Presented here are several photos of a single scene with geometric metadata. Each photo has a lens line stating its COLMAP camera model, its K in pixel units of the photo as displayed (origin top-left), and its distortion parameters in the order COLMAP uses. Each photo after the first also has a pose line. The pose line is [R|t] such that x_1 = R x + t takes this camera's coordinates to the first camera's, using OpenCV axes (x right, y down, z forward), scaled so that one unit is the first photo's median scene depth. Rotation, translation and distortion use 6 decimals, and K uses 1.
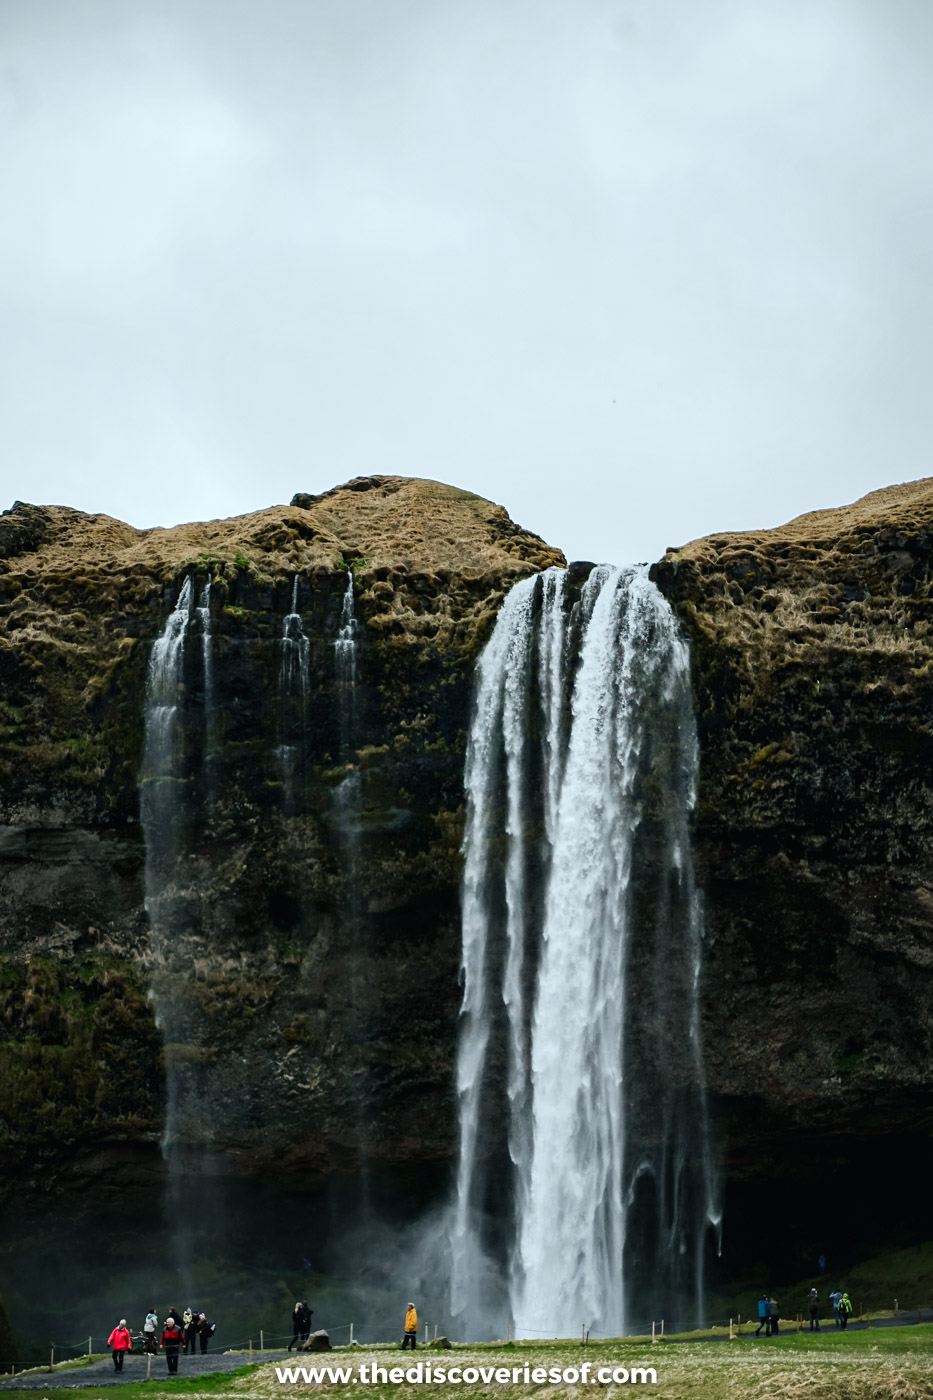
lens RADIAL K [[3057.0, 0, 465.4], [0, 3057.0, 700.6], [0, 0, 1]] dist [-0.064957, 0.000000]
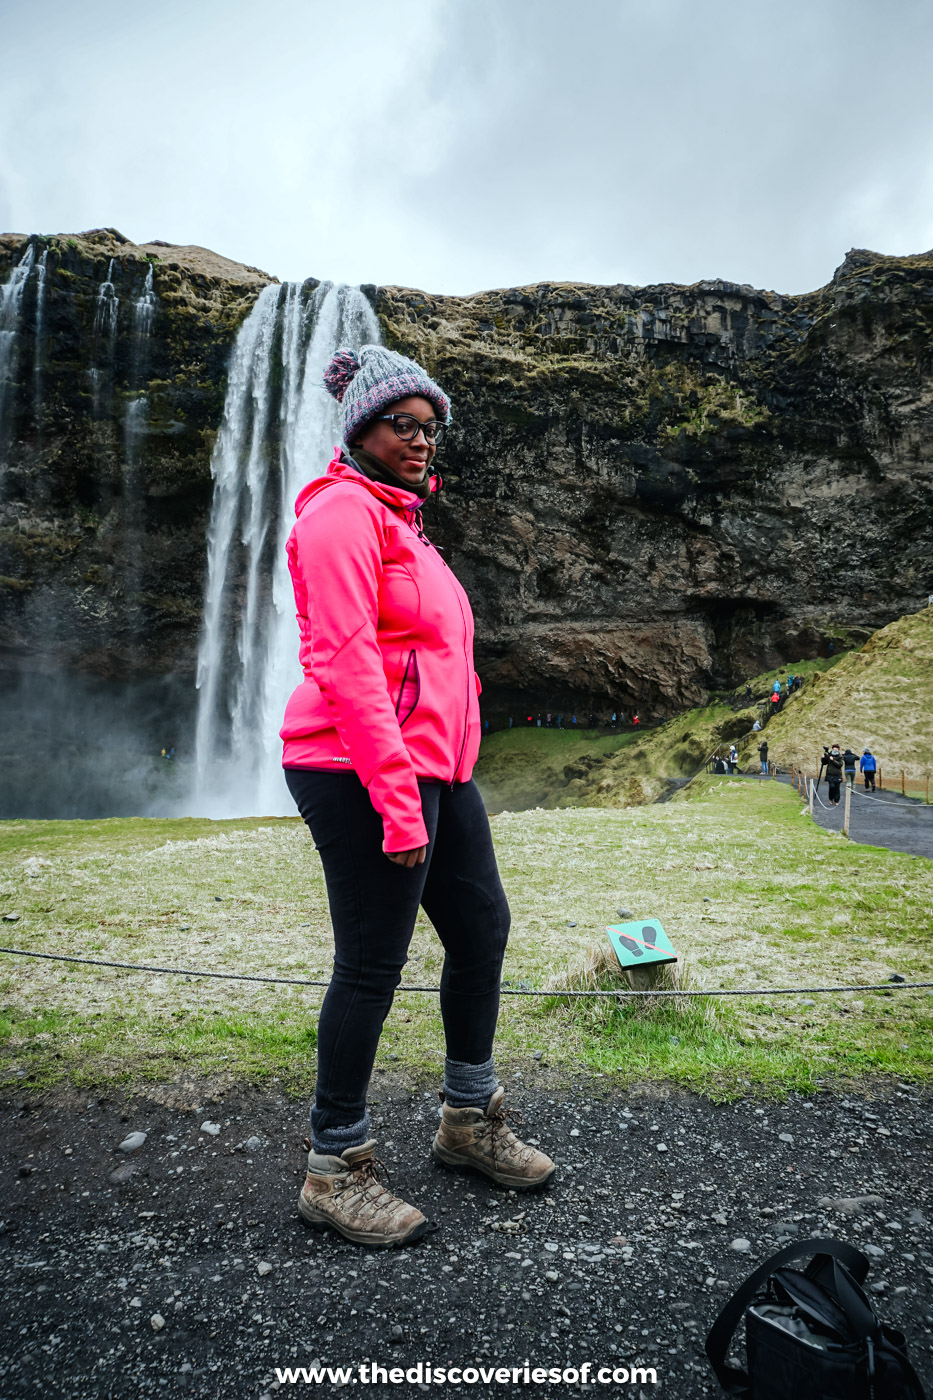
lens RADIAL K [[930.5, 0, 469.0], [0, 930.5, 693.7], [0, 0, 1]] dist [-0.048226, 0.002237]
pose [[0.944878, 0.057012, 0.322420, -0.024007], [-0.091377, 0.991514, 0.092465, 0.108527], [-0.314413, -0.116830, 0.942070, 0.526991]]
